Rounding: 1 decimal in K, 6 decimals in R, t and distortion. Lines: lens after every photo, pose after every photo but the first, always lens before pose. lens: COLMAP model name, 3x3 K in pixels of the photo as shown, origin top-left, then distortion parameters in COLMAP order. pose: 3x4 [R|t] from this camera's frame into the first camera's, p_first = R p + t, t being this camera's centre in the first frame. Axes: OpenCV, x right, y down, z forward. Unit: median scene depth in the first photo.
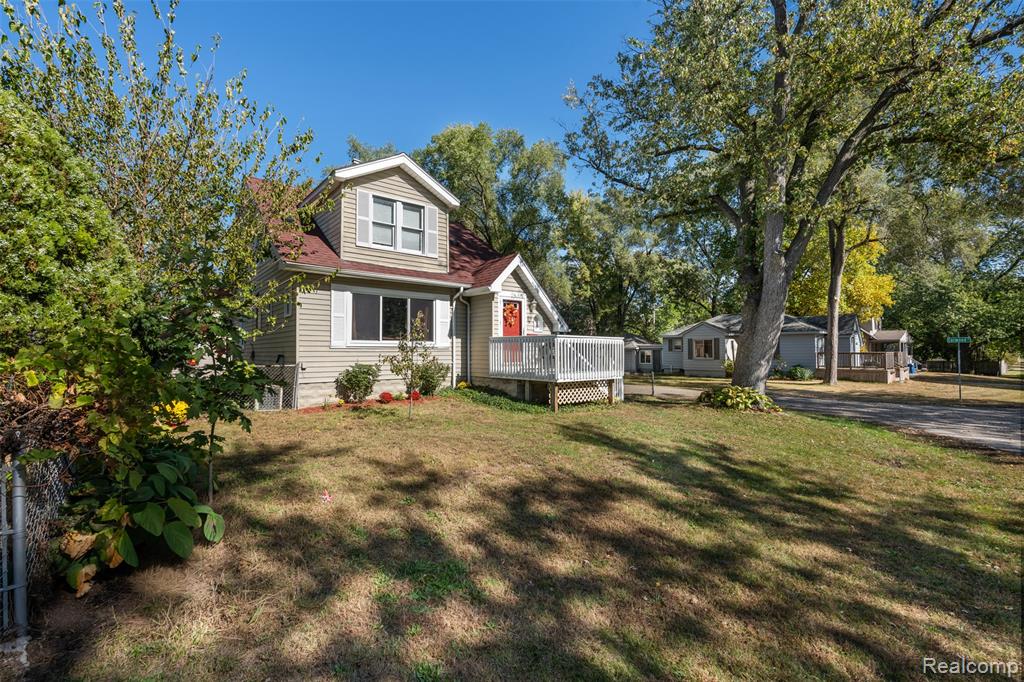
lens RADIAL K [[451.6, 0, 512.0], [0, 451.6, 341.0], [0, 0, 1]] dist [-0.001082, -0.000298]
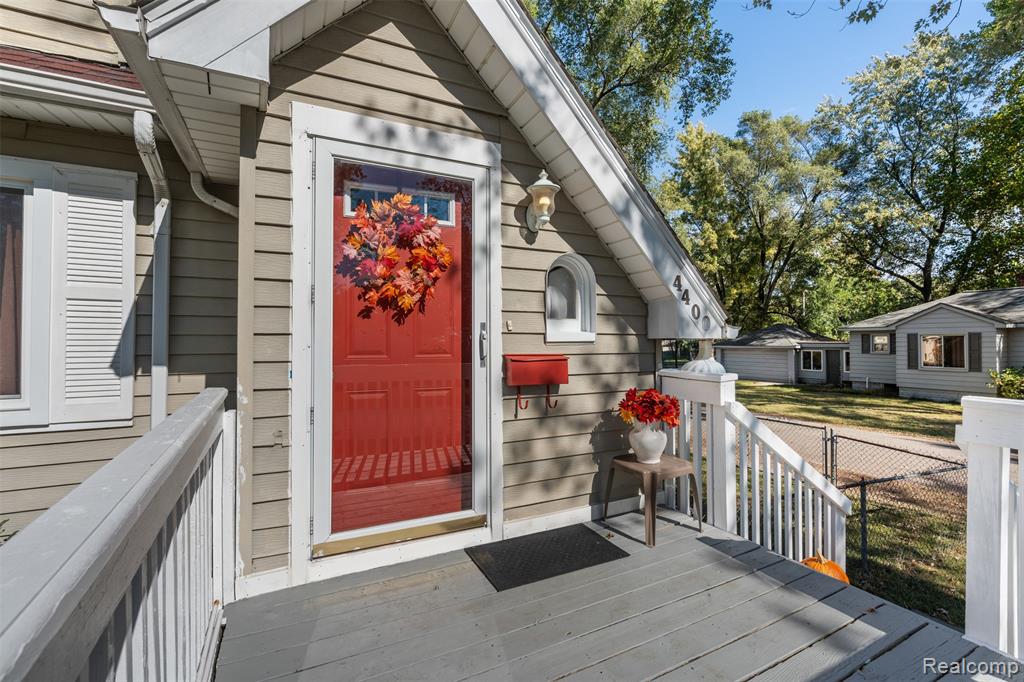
lens RADIAL K [[460.1, 0, 517.2], [0, 460.1, 327.0], [0, 0, 1]] dist [-0.011617, 0.000228]
pose [[0.976142, -0.006682, -0.217029, 0.083015], [0.004805, 0.999946, -0.009175, -0.026257], [0.217078, 0.007913, 0.976122, 0.838595]]
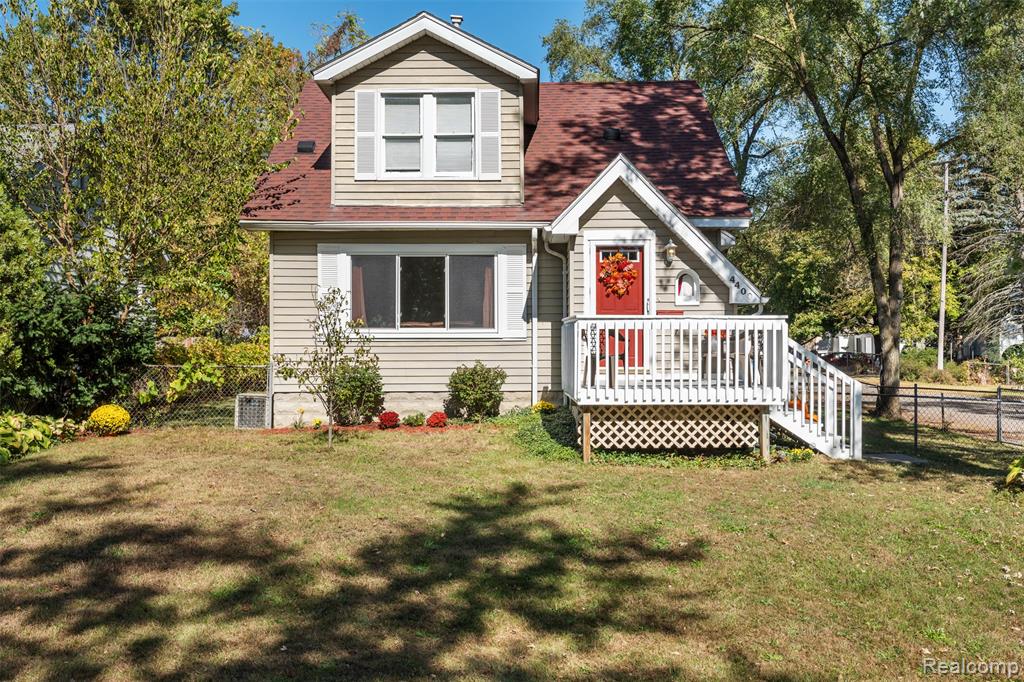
lens RADIAL K [[1012.7, 0, 512.0], [0, 1012.7, 341.0], [0, 0, 1]] dist [0.008184, -0.000155]
pose [[0.763395, -0.003858, -0.645920, 0.653672], [0.018416, 0.999706, 0.015795, -0.002487], [0.645669, -0.023953, 0.763241, 0.042135]]
